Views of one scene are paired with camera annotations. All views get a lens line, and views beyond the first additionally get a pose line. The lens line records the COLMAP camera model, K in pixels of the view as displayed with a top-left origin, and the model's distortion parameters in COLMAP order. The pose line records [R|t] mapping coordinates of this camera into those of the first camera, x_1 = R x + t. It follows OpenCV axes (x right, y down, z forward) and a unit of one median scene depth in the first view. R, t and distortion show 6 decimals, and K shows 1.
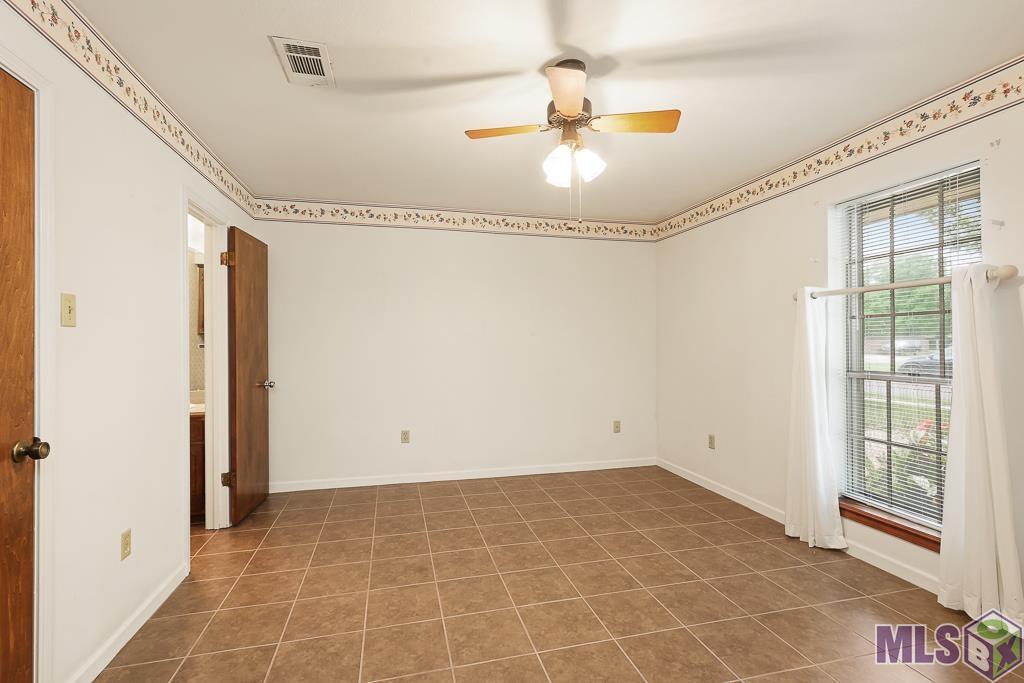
lens RADIAL K [[471.0, 0, 513.4], [0, 471.0, 339.5], [0, 0, 1]] dist [-0.005471, 0.002412]
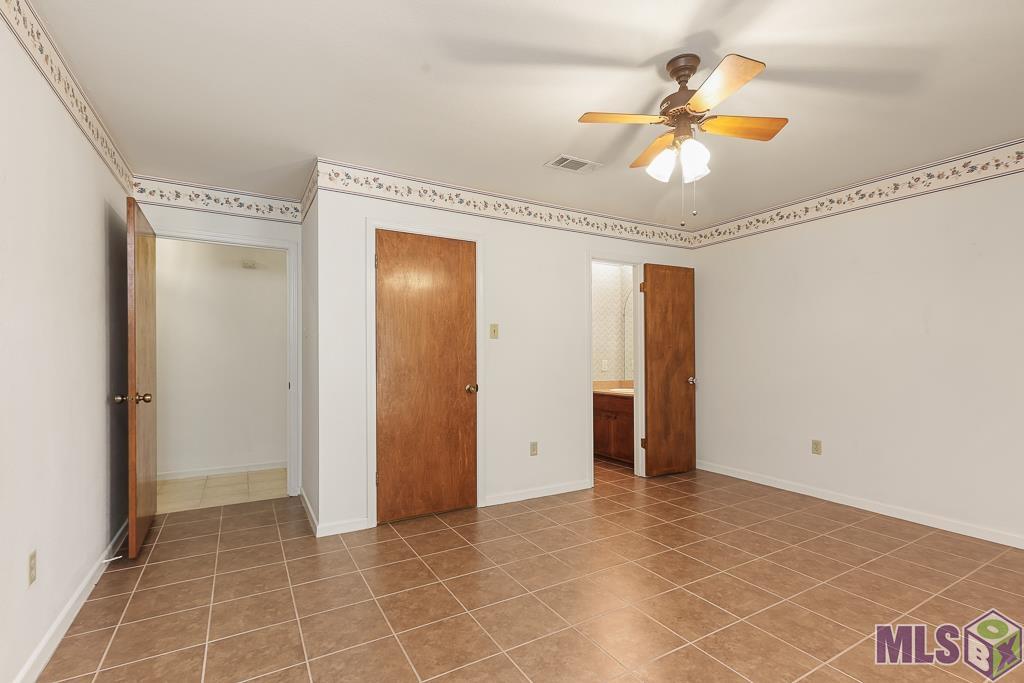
lens RADIAL K [[471.0, 0, 518.4], [0, 471.0, 357.8], [0, 0, 1]] dist [-0.005471, 0.002412]
pose [[0.274521, 0.005804, -0.961564, 0.648572], [0.008982, 0.999923, 0.008600, 0.024532], [0.961539, -0.010997, 0.274448, 0.250048]]
